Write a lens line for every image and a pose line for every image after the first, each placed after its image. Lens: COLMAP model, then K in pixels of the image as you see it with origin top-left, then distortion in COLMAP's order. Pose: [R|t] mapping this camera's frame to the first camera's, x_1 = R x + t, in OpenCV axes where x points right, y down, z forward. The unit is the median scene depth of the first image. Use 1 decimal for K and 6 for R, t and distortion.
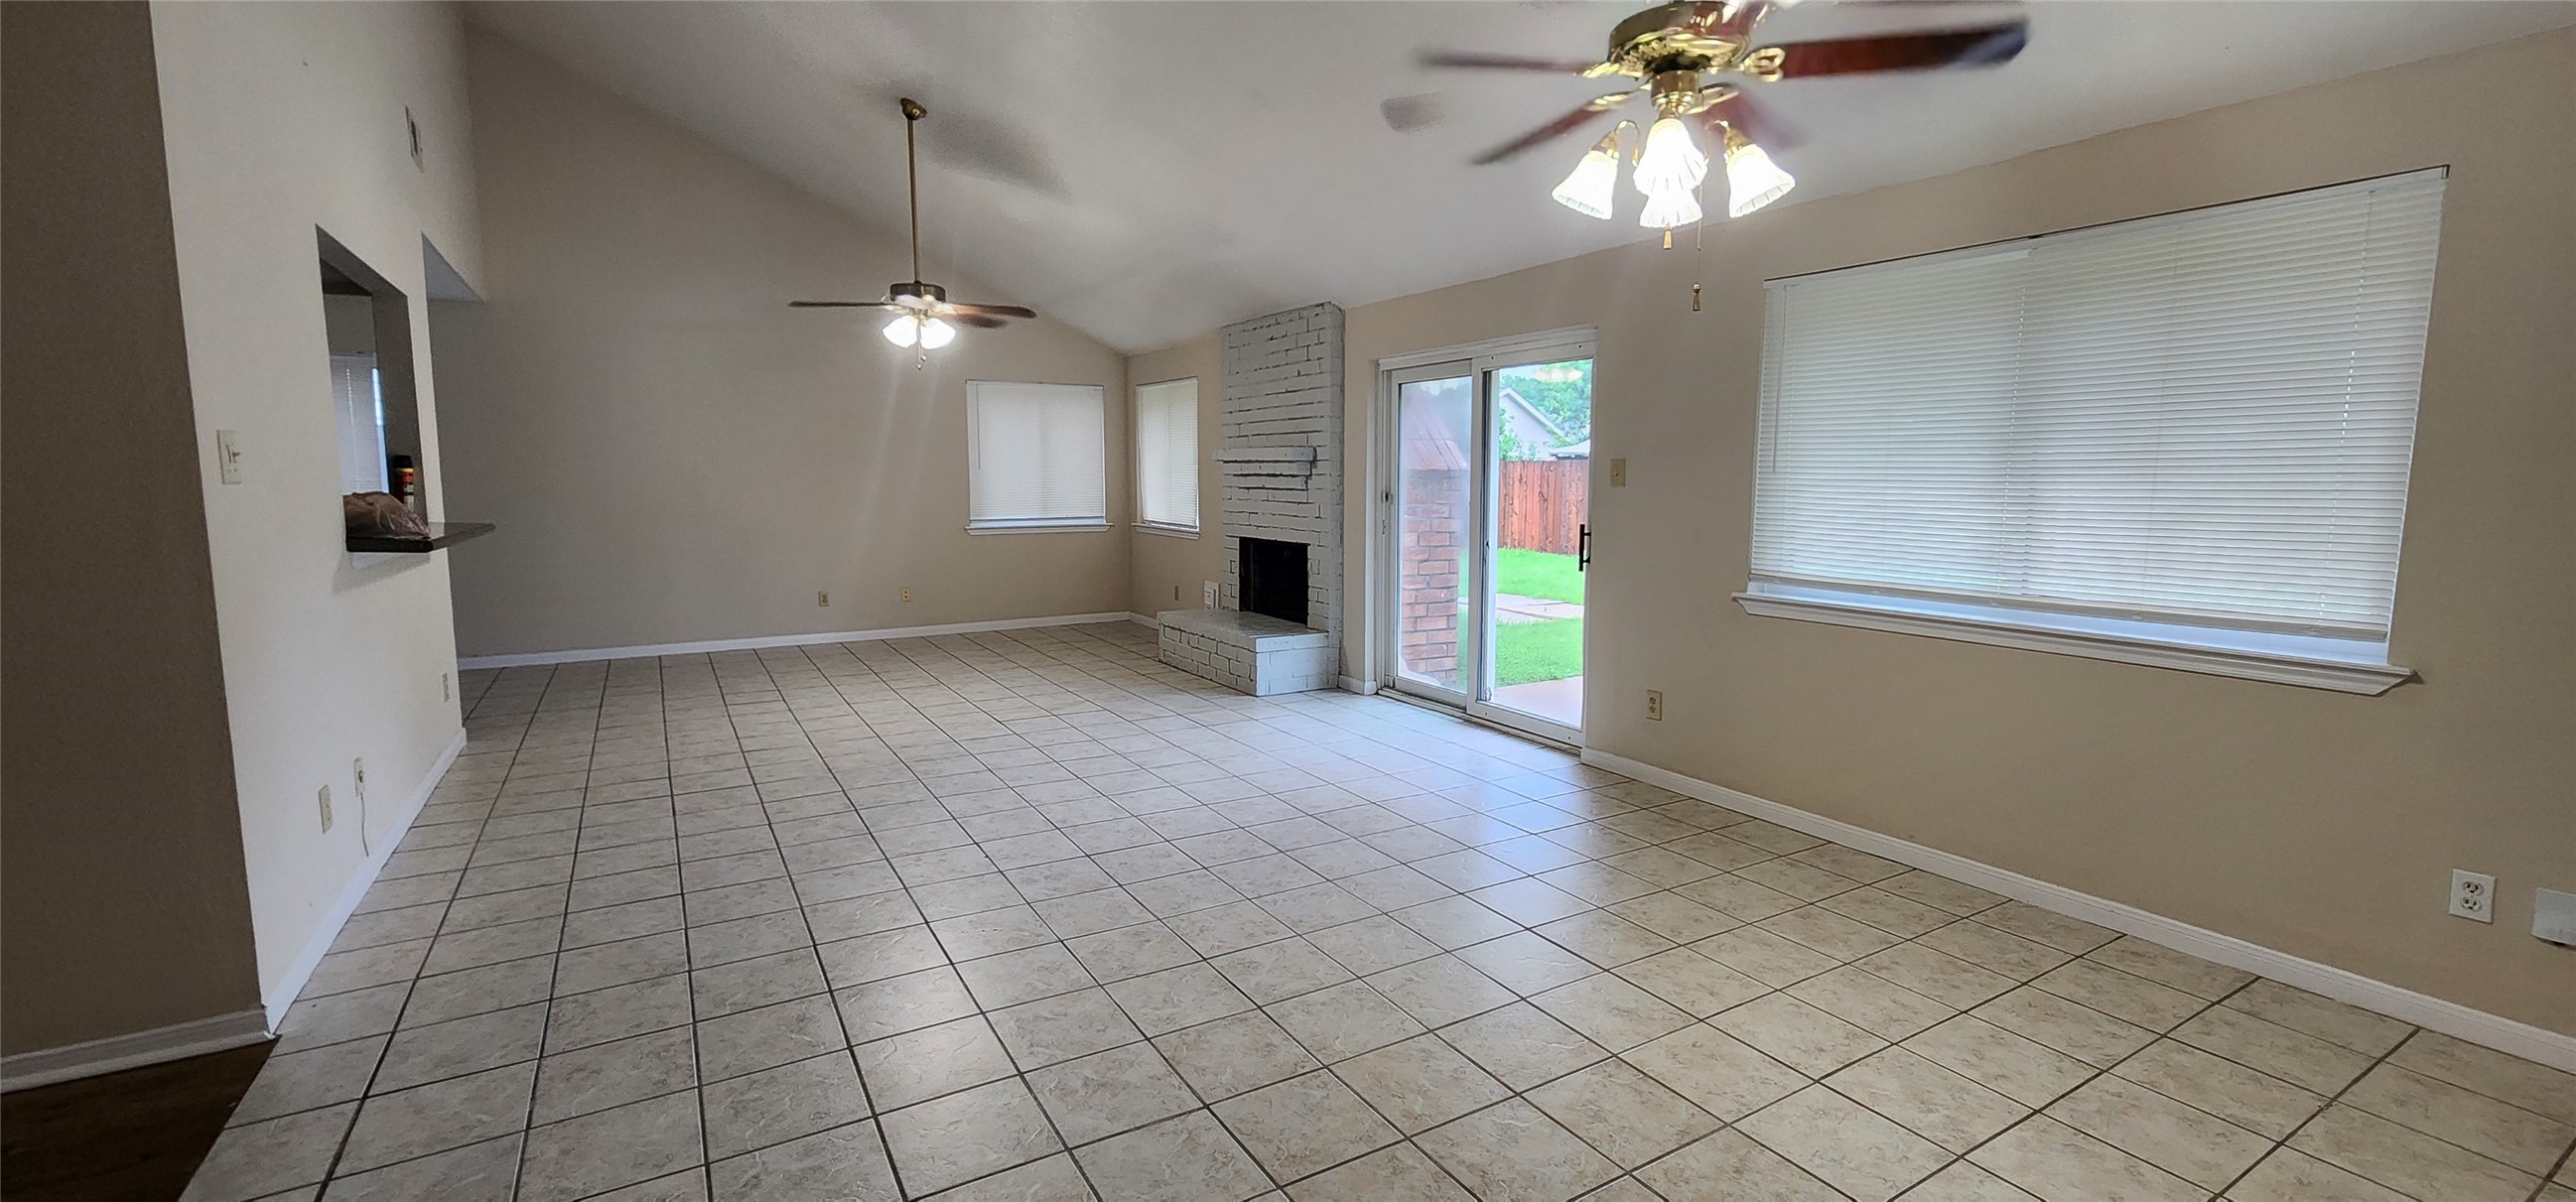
lens RADIAL K [[1081.7, 0, 1295.7], [0, 1081.7, 591.6], [0, 0, 1]] dist [-0.001626, 0.000087]
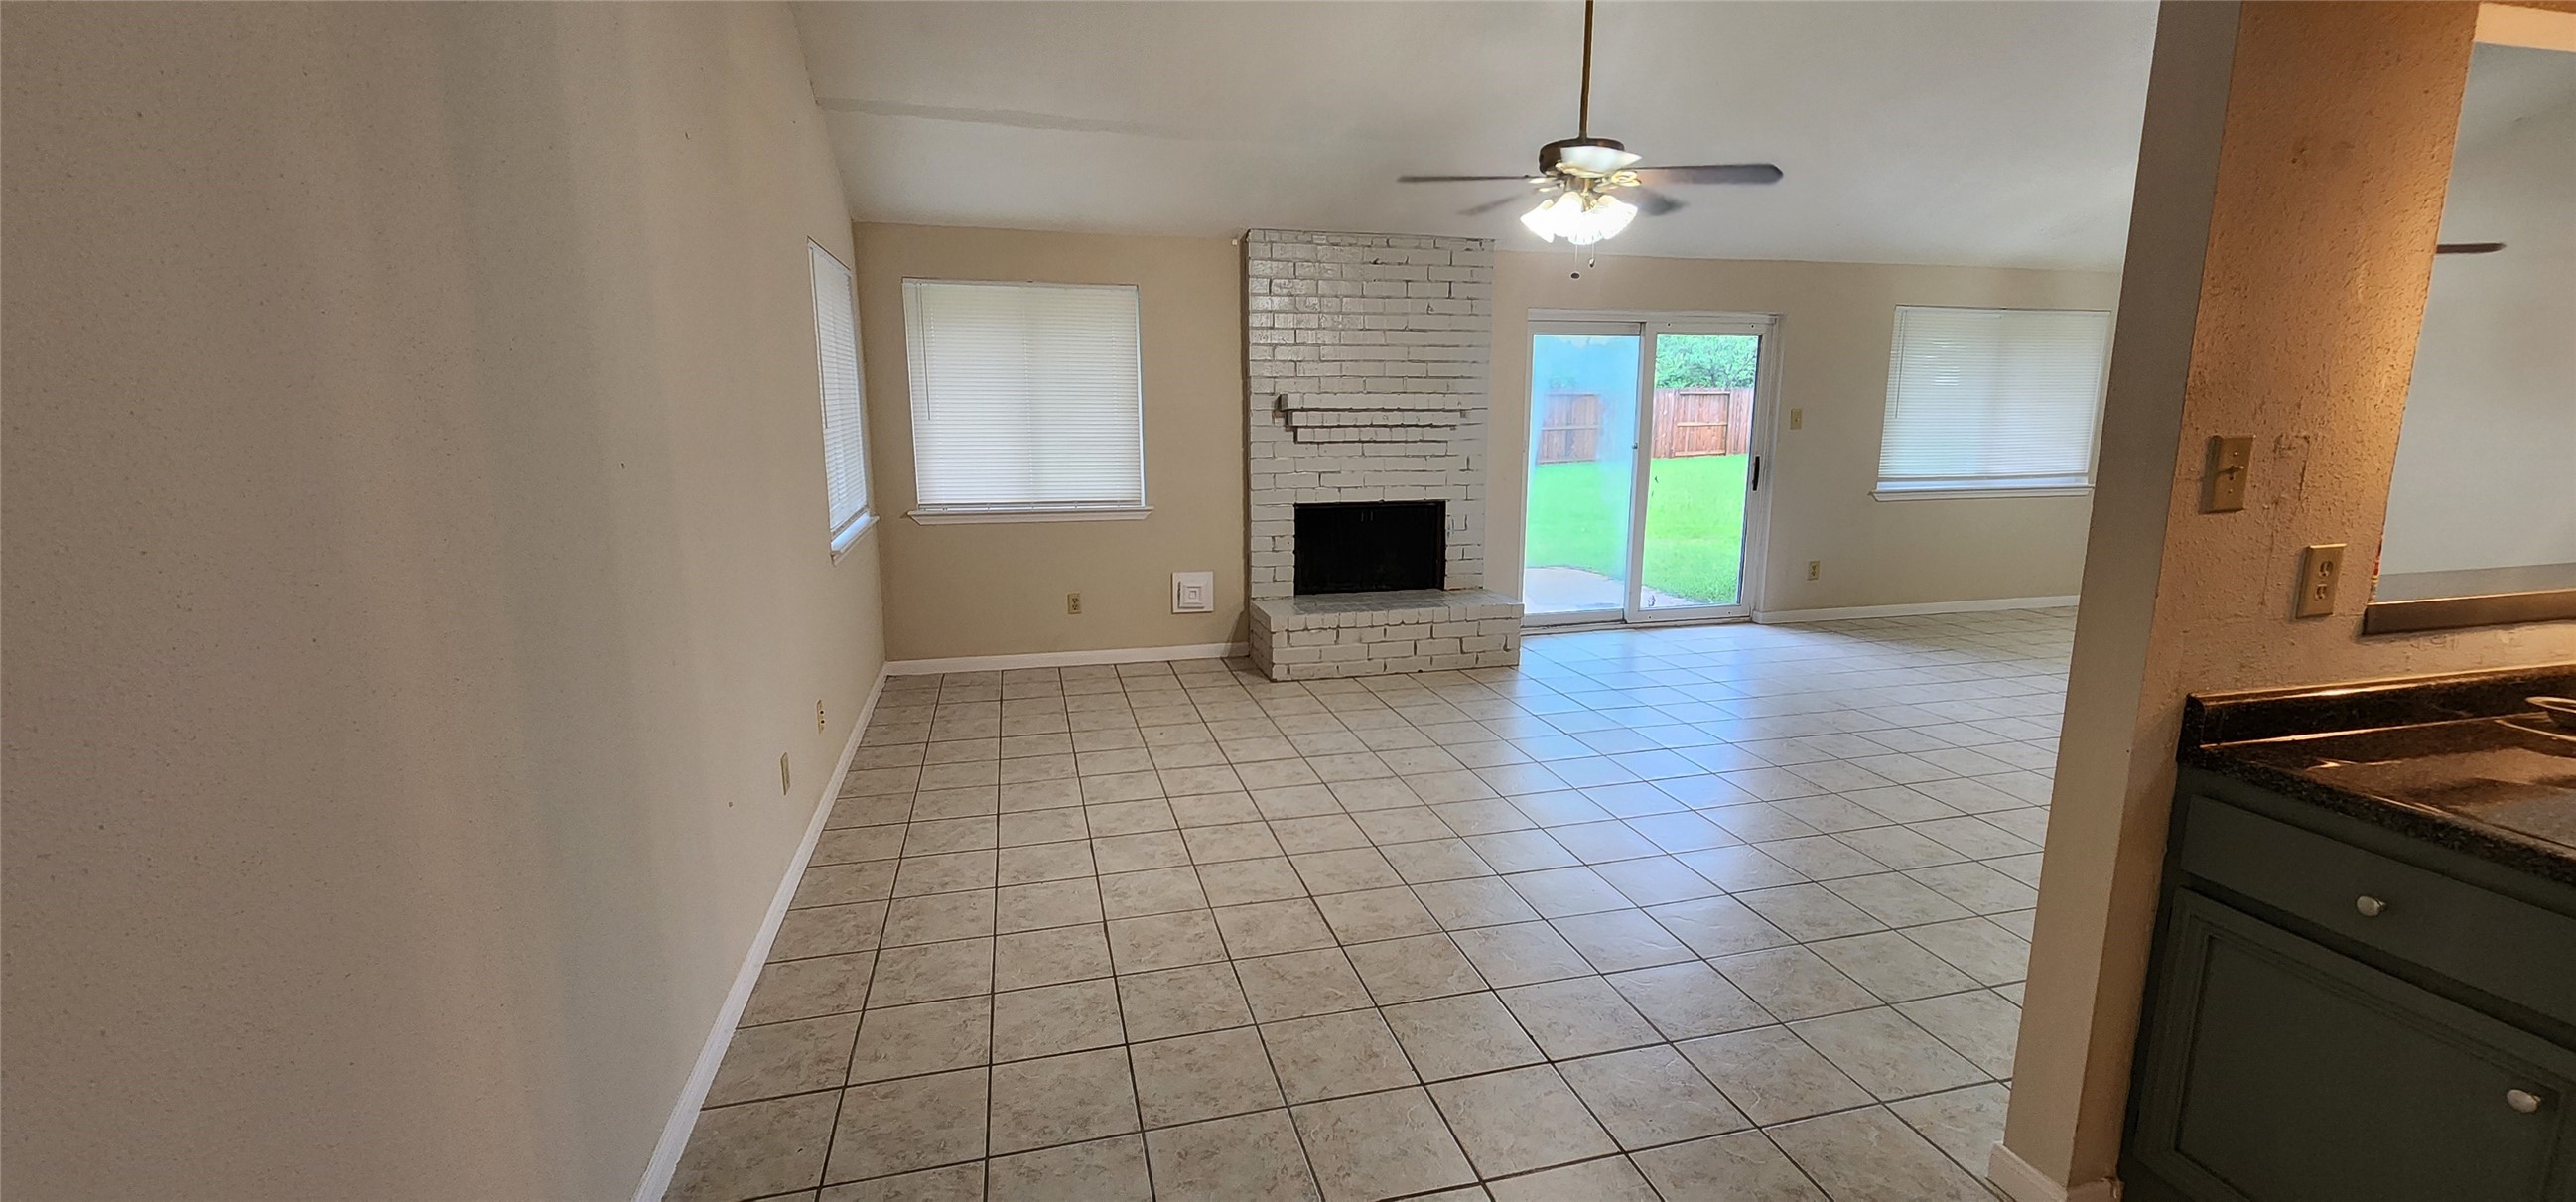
lens RADIAL K [[1066.1, 0, 1290.1], [0, 1066.1, 591.6], [0, 0, 1]] dist [-0.004785, 0.002644]
pose [[0.281062, -0.173817, 0.943818, -1.026983], [0.106798, 0.983018, 0.149232, -0.133958], [-0.953729, 0.058855, 0.294852, 0.987481]]
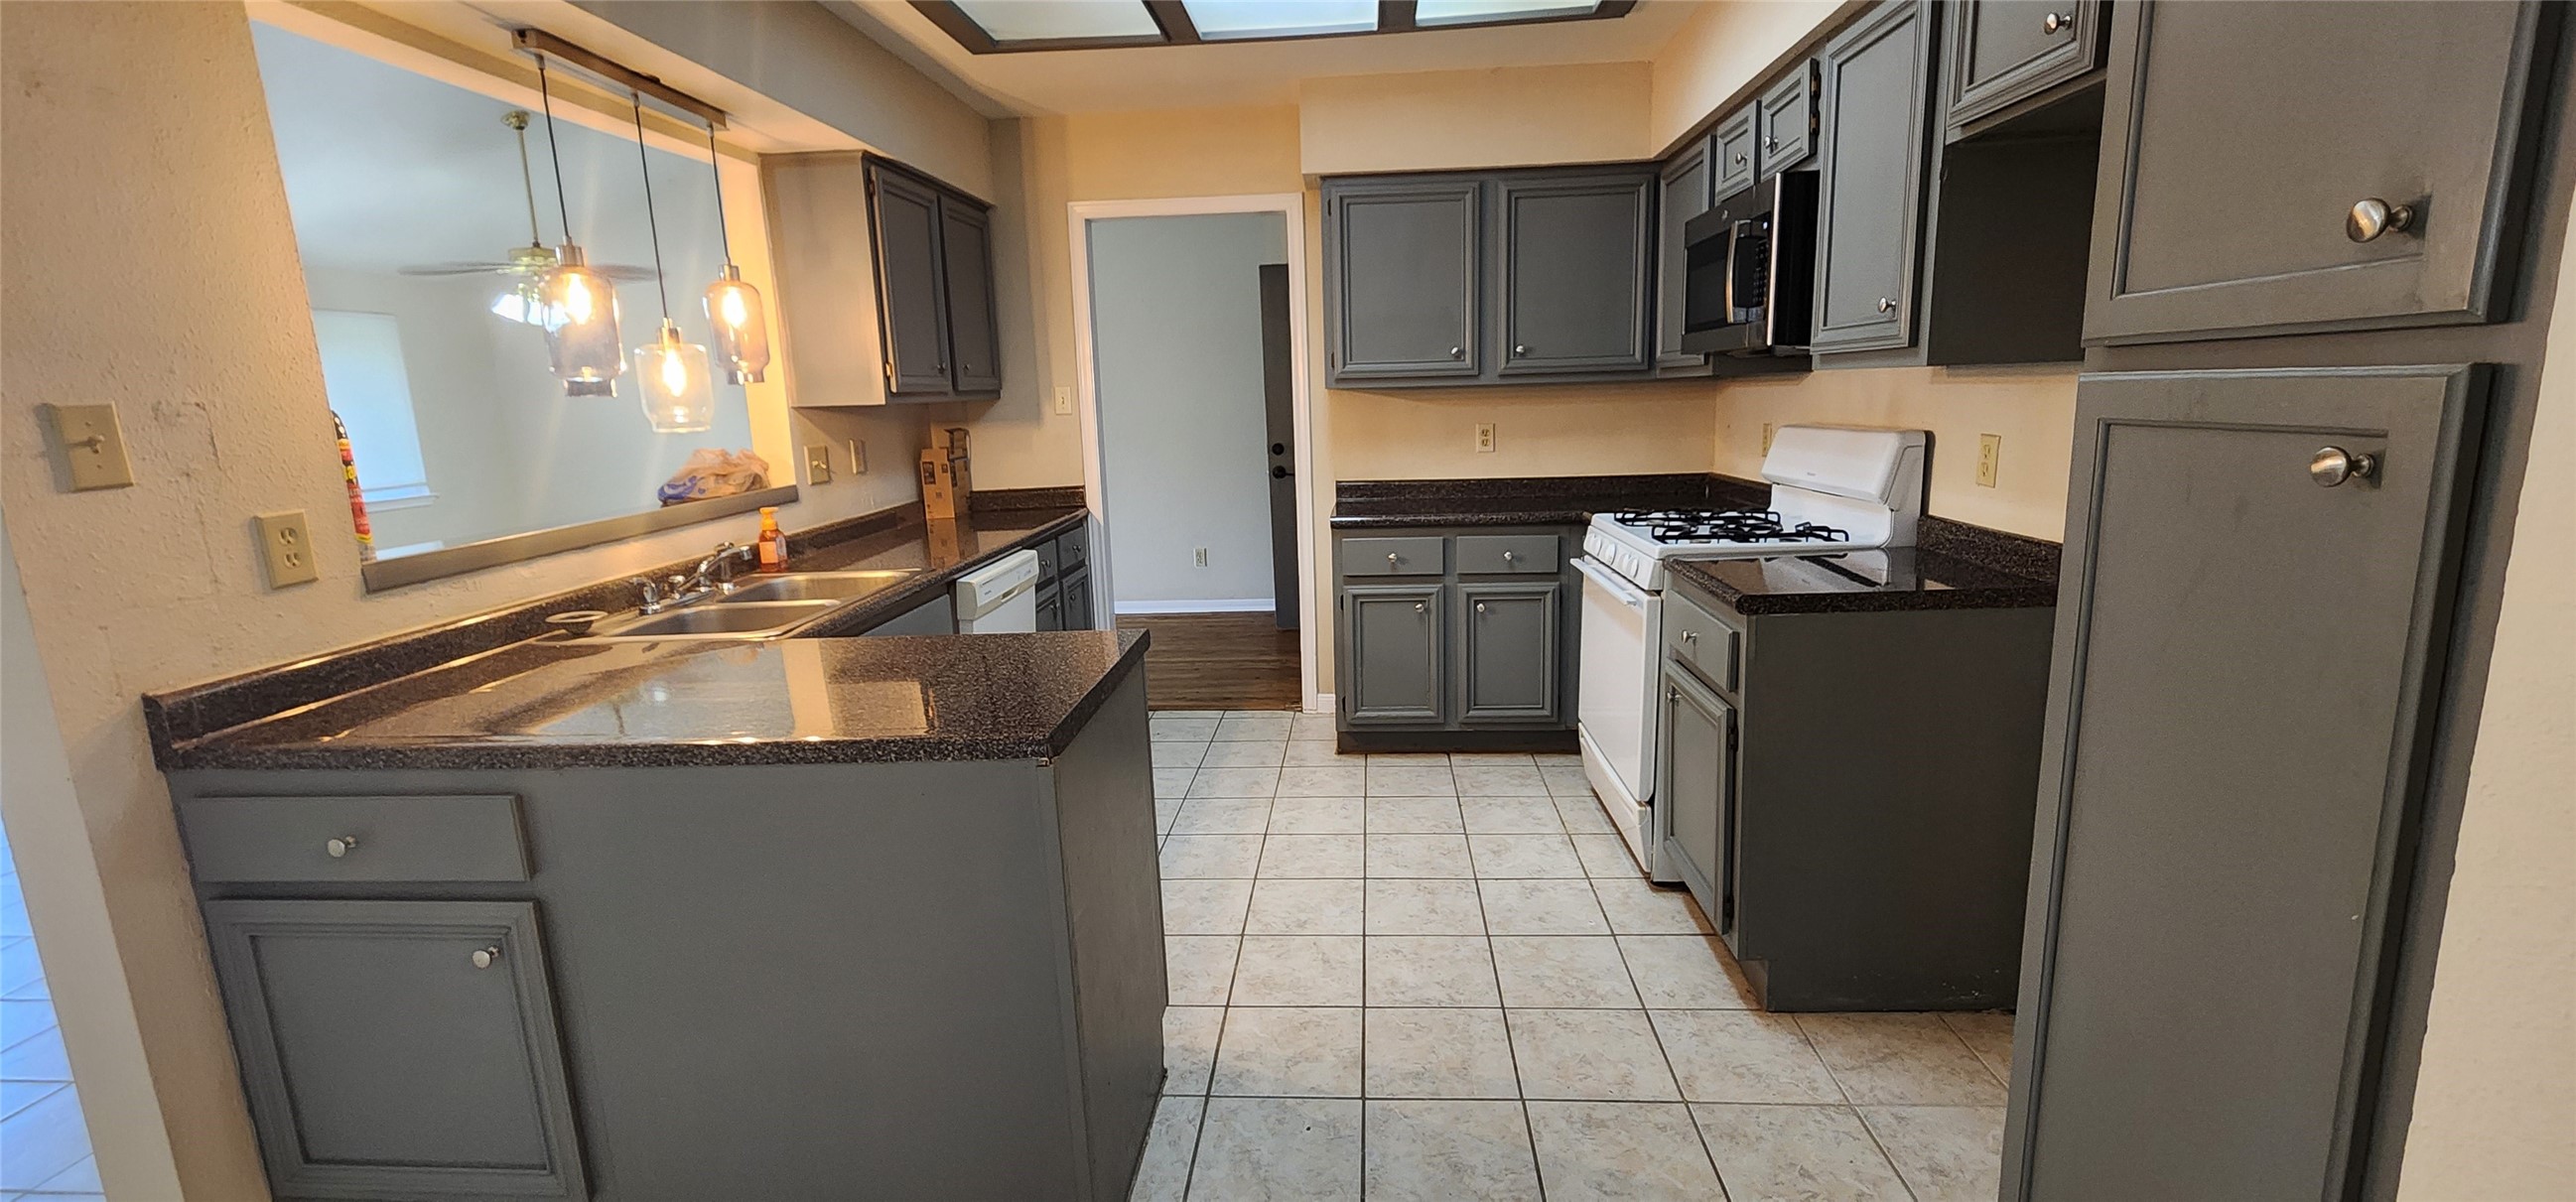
lens RADIAL K [[1069.5, 0, 1303.5], [0, 1069.5, 589.9], [0, 0, 1]] dist [-0.002964, 0.000414]
pose [[-0.825217, -0.079419, 0.559204, -1.064181], [0.094575, 0.956658, 0.275429, -0.105894], [-0.556841, 0.280176, -0.781940, 0.878638]]
